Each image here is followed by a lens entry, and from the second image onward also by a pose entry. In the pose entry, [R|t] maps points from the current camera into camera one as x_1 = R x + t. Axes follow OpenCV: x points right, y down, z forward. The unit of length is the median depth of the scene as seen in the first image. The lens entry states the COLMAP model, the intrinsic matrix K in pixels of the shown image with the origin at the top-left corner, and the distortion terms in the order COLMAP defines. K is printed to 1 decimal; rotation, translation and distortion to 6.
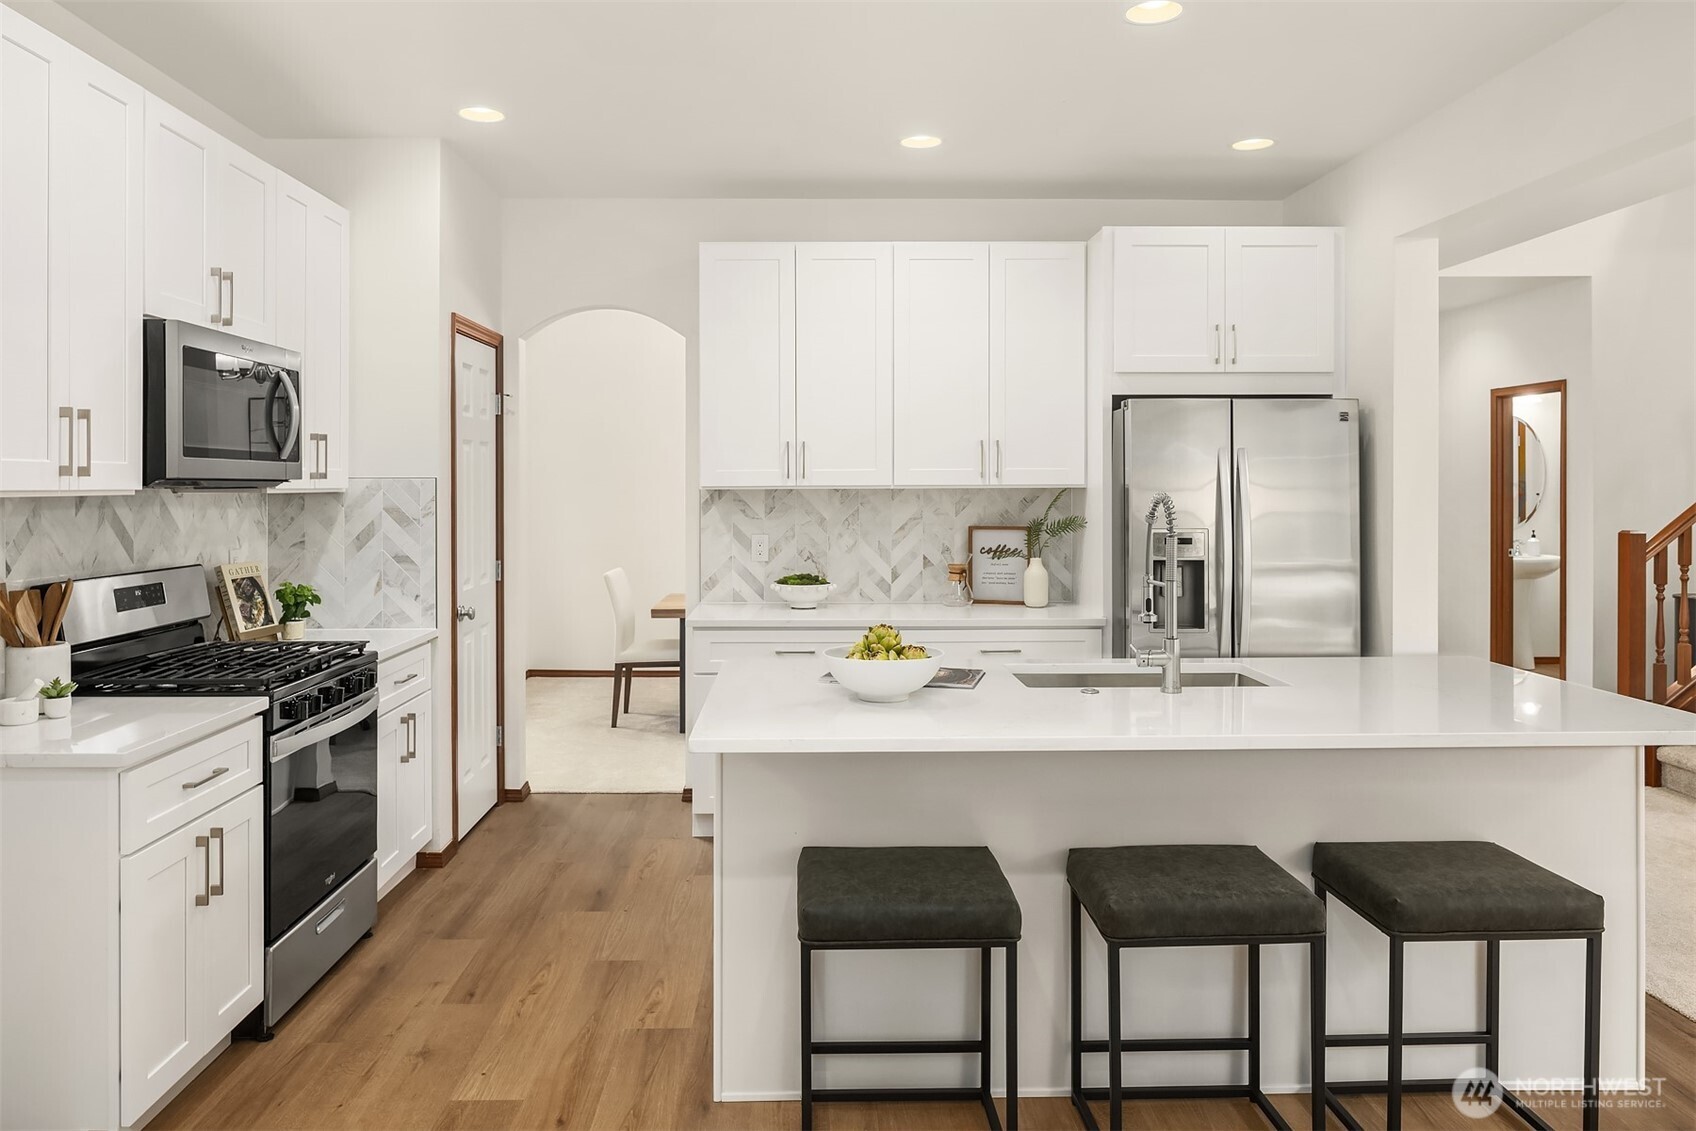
lens RADIAL K [[1169.3, 0, 825.4], [0, 1169.3, 492.2], [0, 0, 1]] dist [-0.004870, -0.001082]
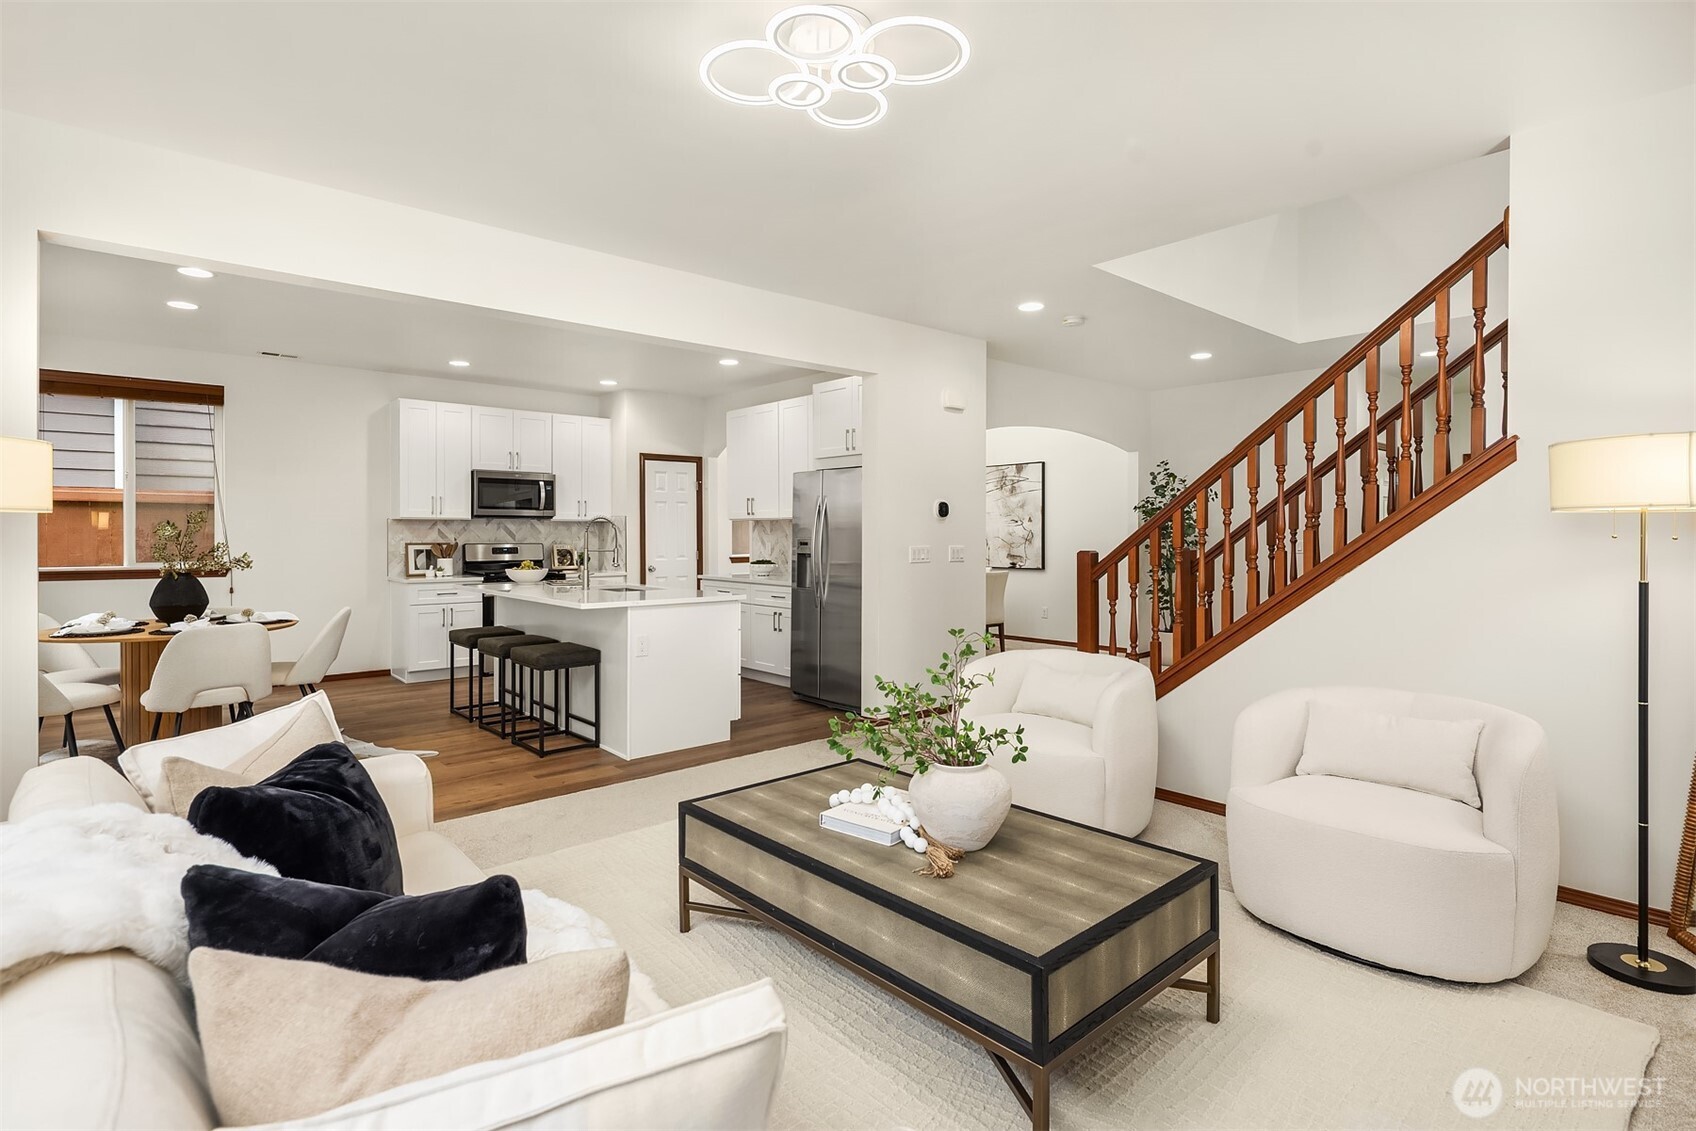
lens RADIAL K [[841.8, 0, 848.9], [0, 841.8, 532.2], [0, 0, 1]] dist [0.000196, -0.000531]
pose [[0.648905, 0.002175, -0.760866, 1.450813], [-0.007698, 0.999963, -0.003707, 0.028423], [0.760830, 0.008263, 0.648899, 0.133851]]
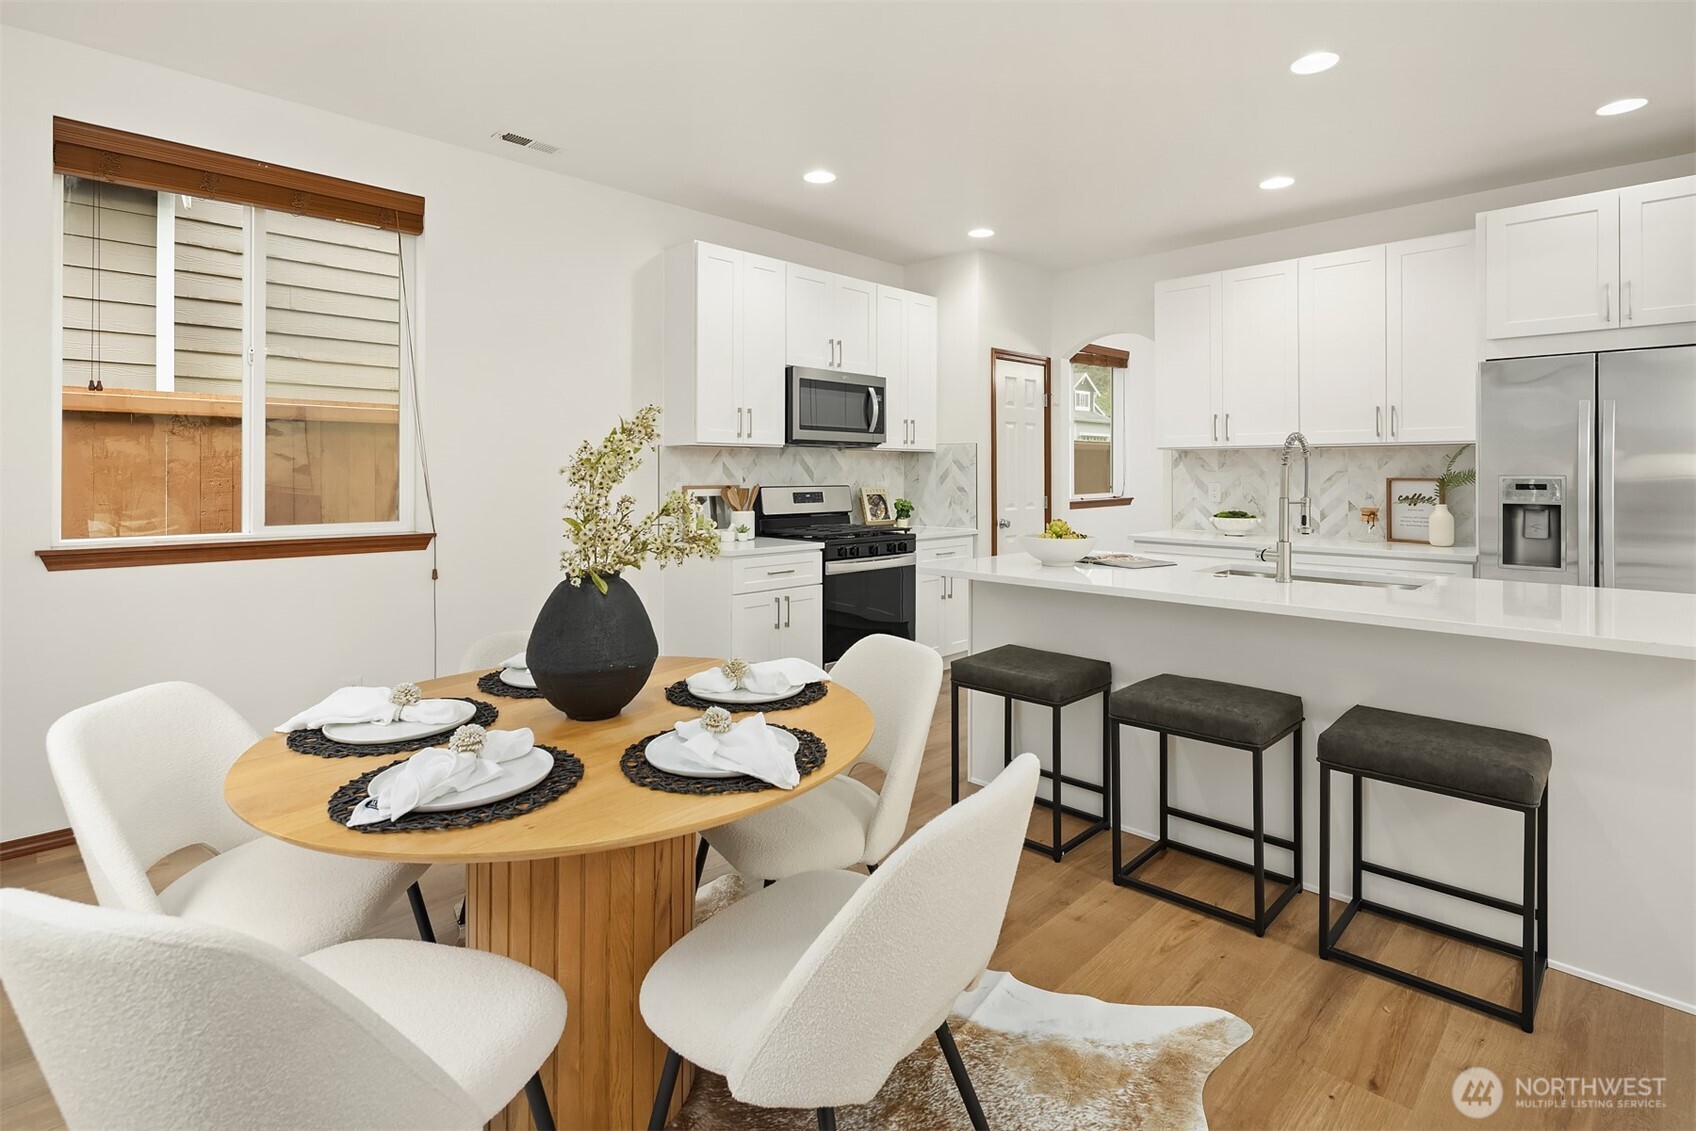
lens RADIAL K [[835.3, 0, 844.2], [0, 835.3, 465.2], [0, 0, 1]] dist [0.001614, -0.000863]
pose [[0.696300, -0.002558, -0.717746, 0.421249], [-0.007715, 0.999909, -0.011048, 0.035582], [0.717709, 0.013230, 0.696217, -0.013021]]
